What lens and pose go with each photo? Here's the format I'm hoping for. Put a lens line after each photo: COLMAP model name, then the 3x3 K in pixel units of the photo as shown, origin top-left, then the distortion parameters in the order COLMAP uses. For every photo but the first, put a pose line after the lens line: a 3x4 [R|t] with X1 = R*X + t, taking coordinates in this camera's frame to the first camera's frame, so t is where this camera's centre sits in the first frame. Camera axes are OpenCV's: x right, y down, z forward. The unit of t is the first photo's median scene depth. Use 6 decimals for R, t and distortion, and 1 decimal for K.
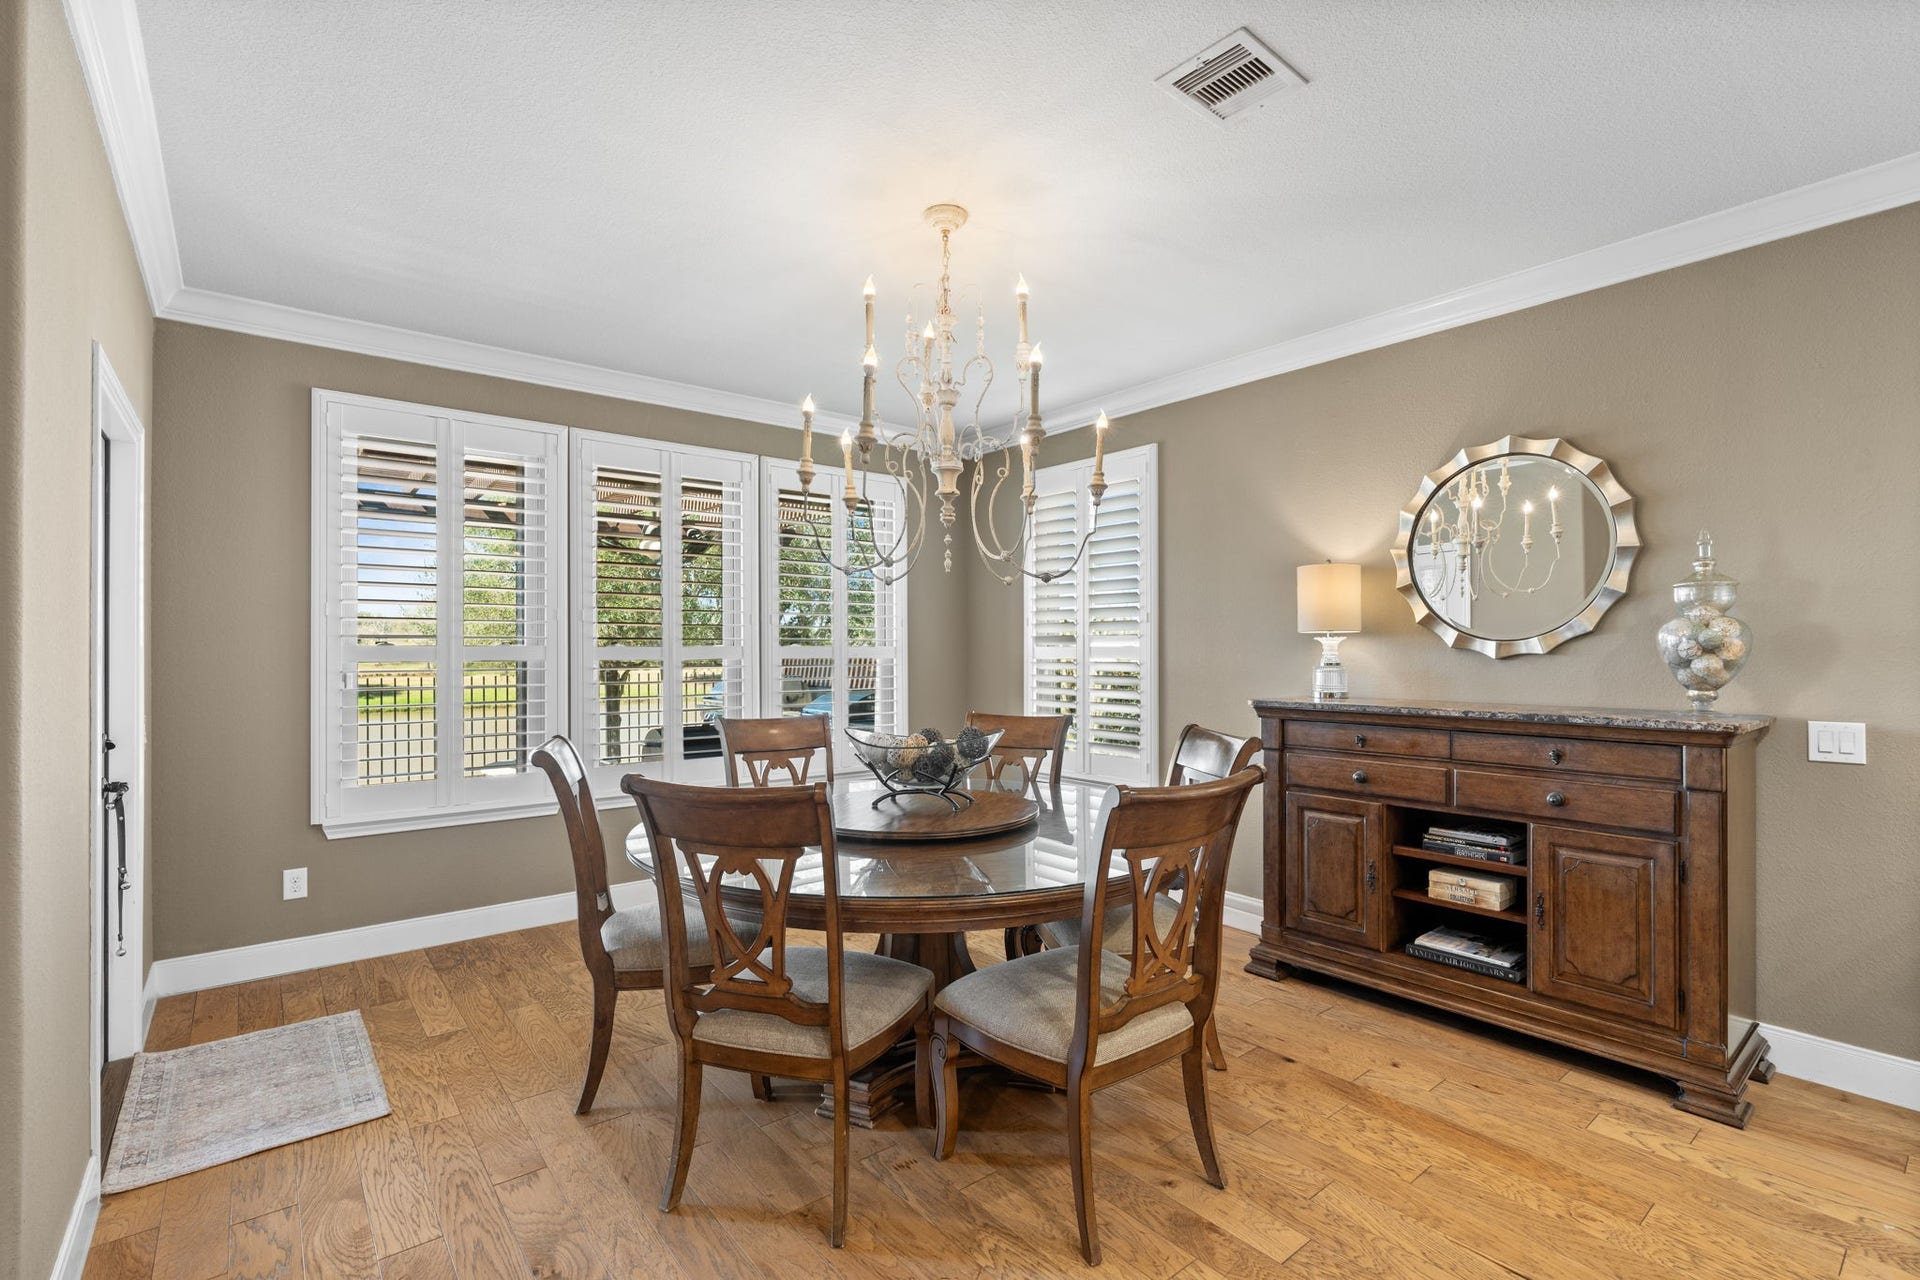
lens RADIAL K [[862.9, 0, 963.1], [0, 862.9, 645.4], [0, 0, 1]] dist [-0.012590, -0.000182]
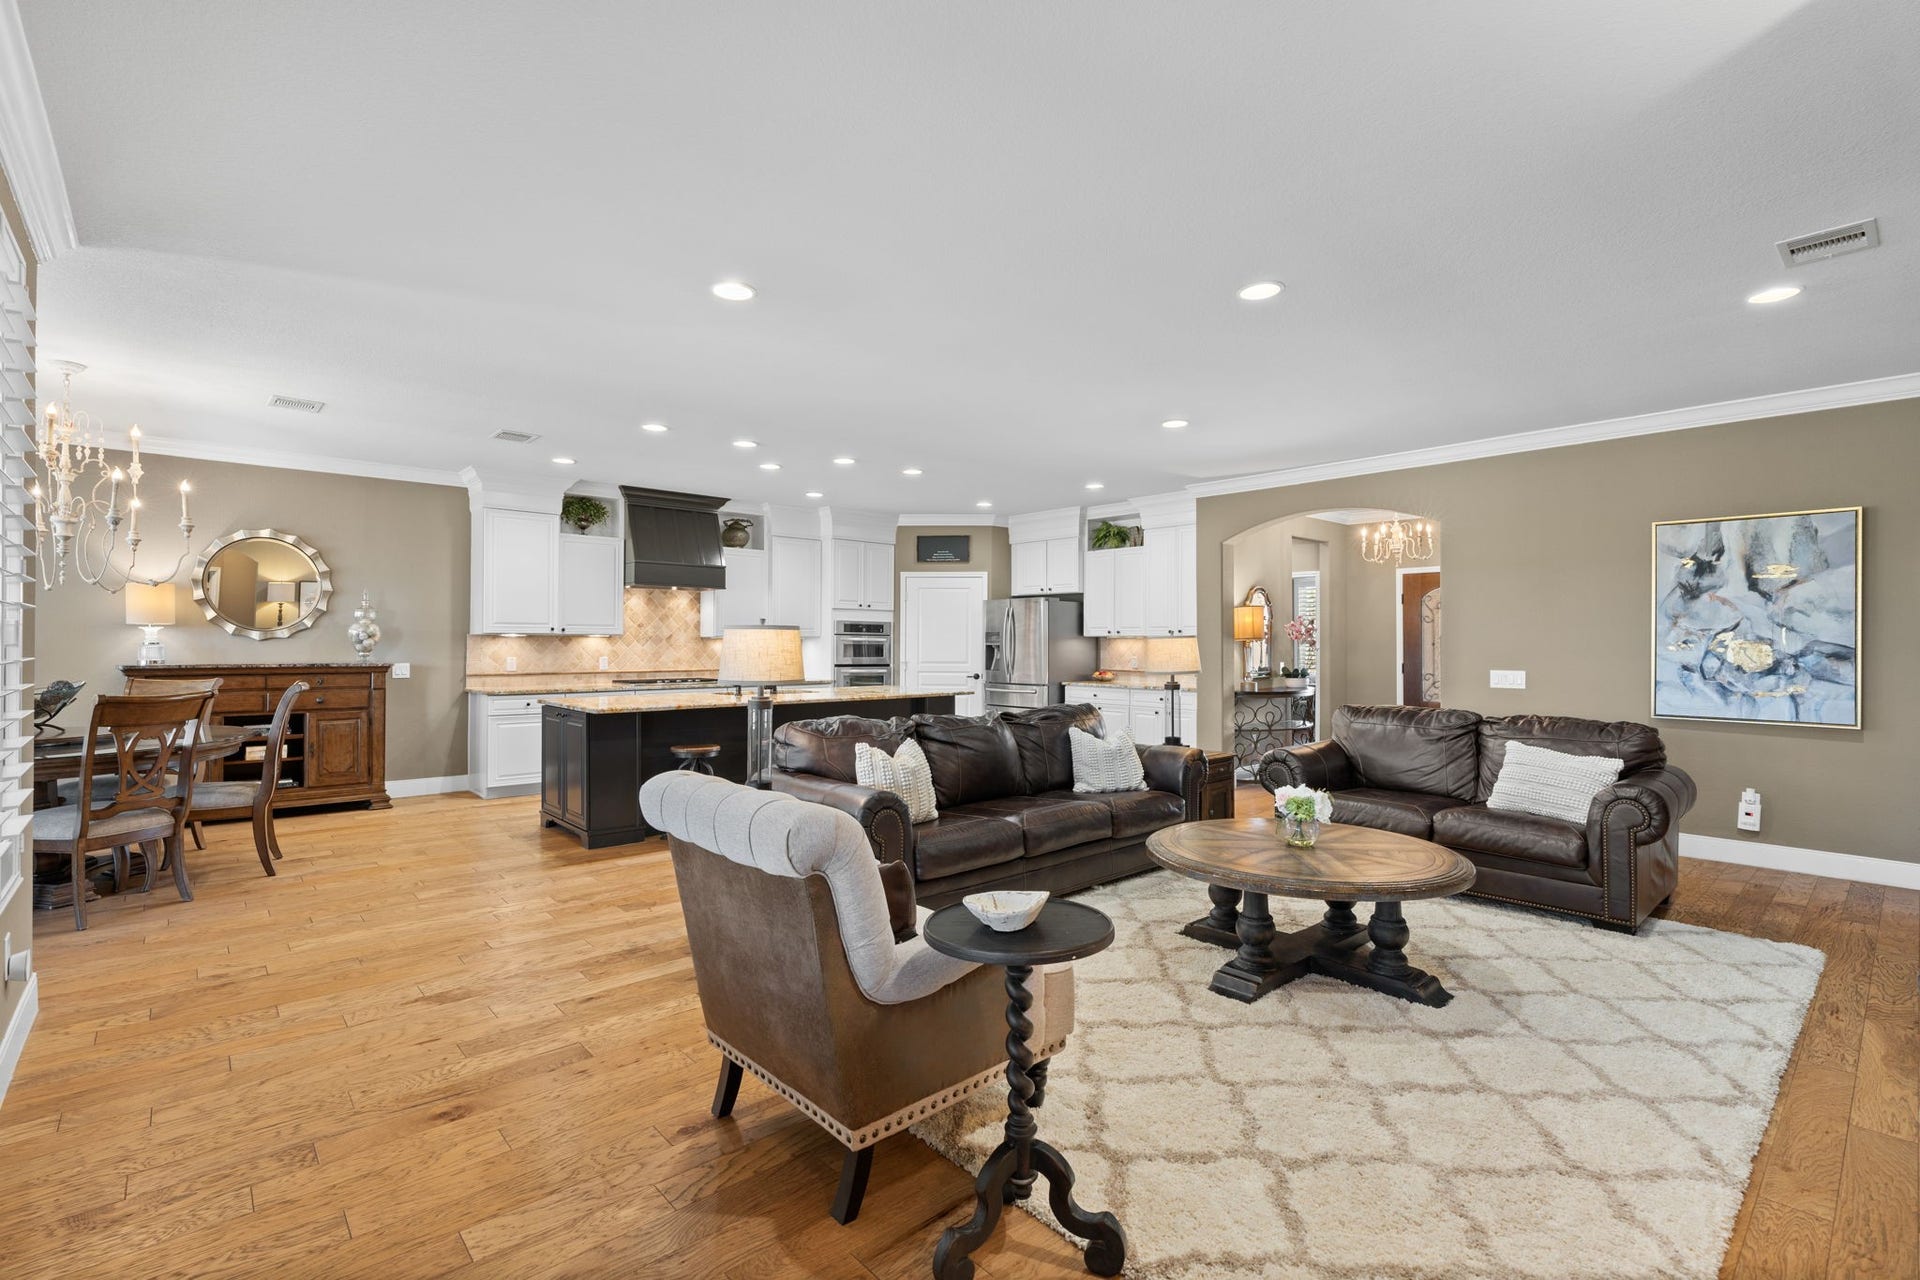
lens RADIAL K [[862.9, 0, 962.7], [0, 862.9, 638.3], [0, 0, 1]] dist [-0.012590, -0.000182]
pose [[-0.038487, 0.004331, 0.999250, -1.727122], [-0.010712, 0.999931, -0.004747, 0.003506], [-0.999202, -0.010887, -0.038437, -0.660783]]
